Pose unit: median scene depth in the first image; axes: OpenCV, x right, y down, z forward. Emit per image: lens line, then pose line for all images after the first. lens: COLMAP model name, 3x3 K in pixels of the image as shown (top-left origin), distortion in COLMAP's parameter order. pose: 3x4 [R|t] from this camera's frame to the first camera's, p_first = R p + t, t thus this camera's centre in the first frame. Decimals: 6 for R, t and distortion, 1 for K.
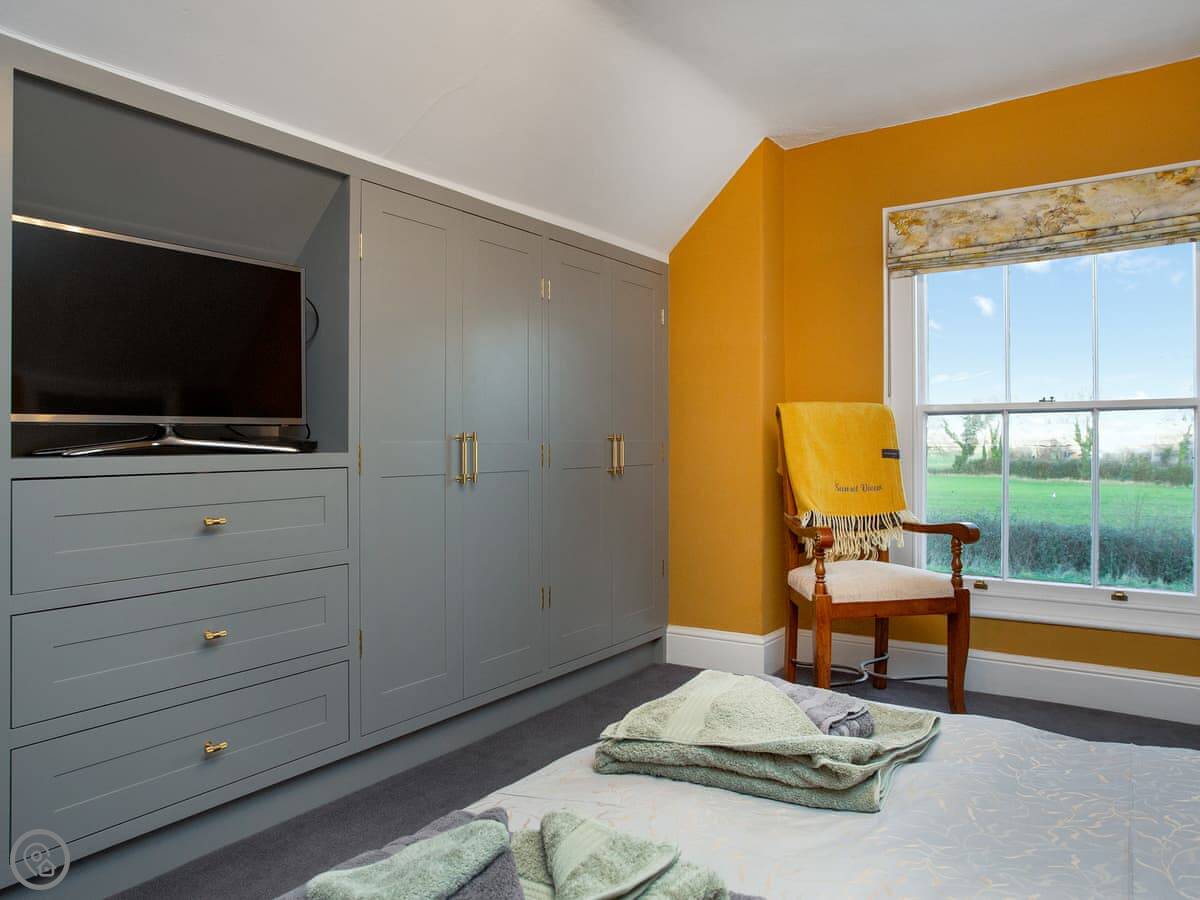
lens RADIAL K [[863.6, 0, 604.3], [0, 863.6, 454.6], [0, 0, 1]] dist [-0.016121, 0.016782]
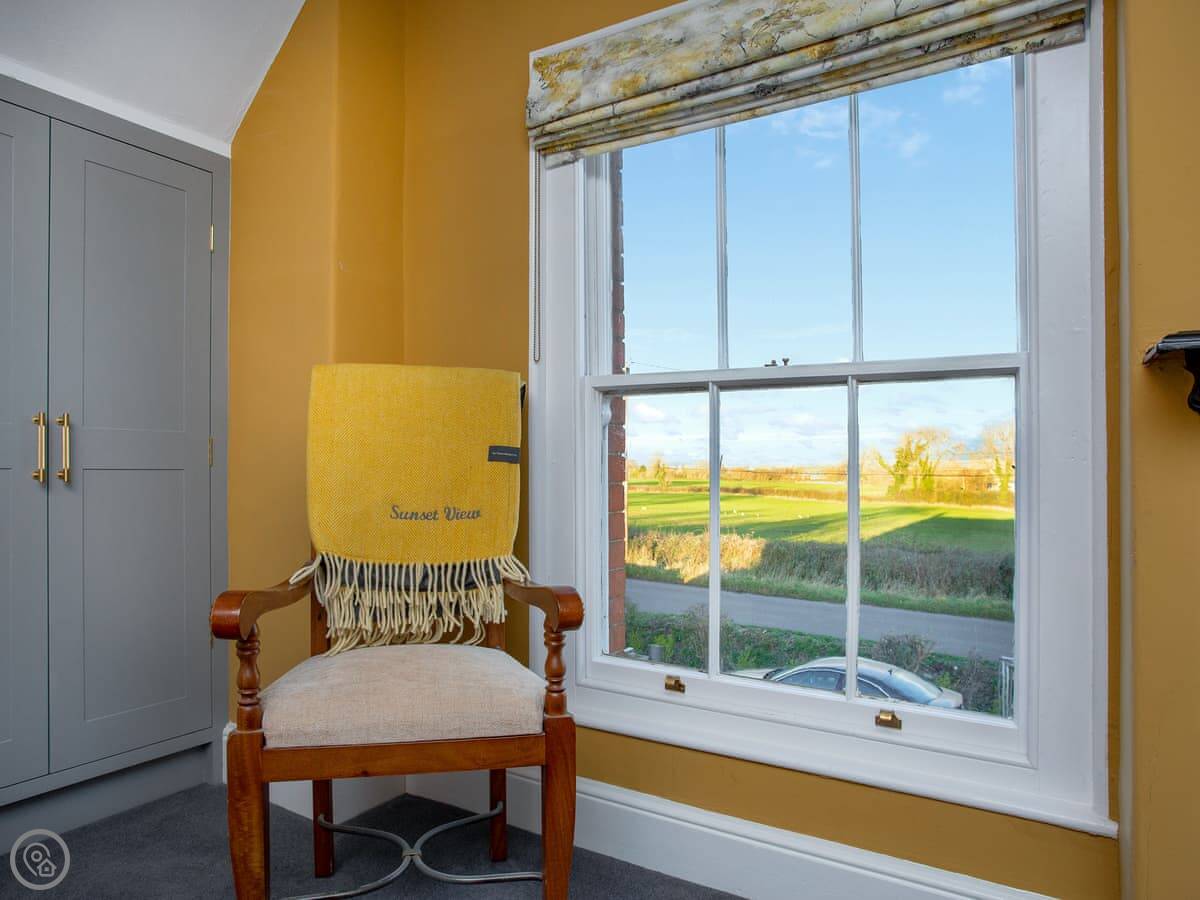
lens RADIAL K [[775.0, 0, 601.2], [0, 775.0, 462.3], [0, 0, 1]] dist [-0.048328, 0.013038]
pose [[0.999659, 0.018155, 0.018775, 0.394489], [-0.017737, 0.999596, -0.022212, 0.014624], [-0.019171, 0.021871, 0.999577, 0.499459]]
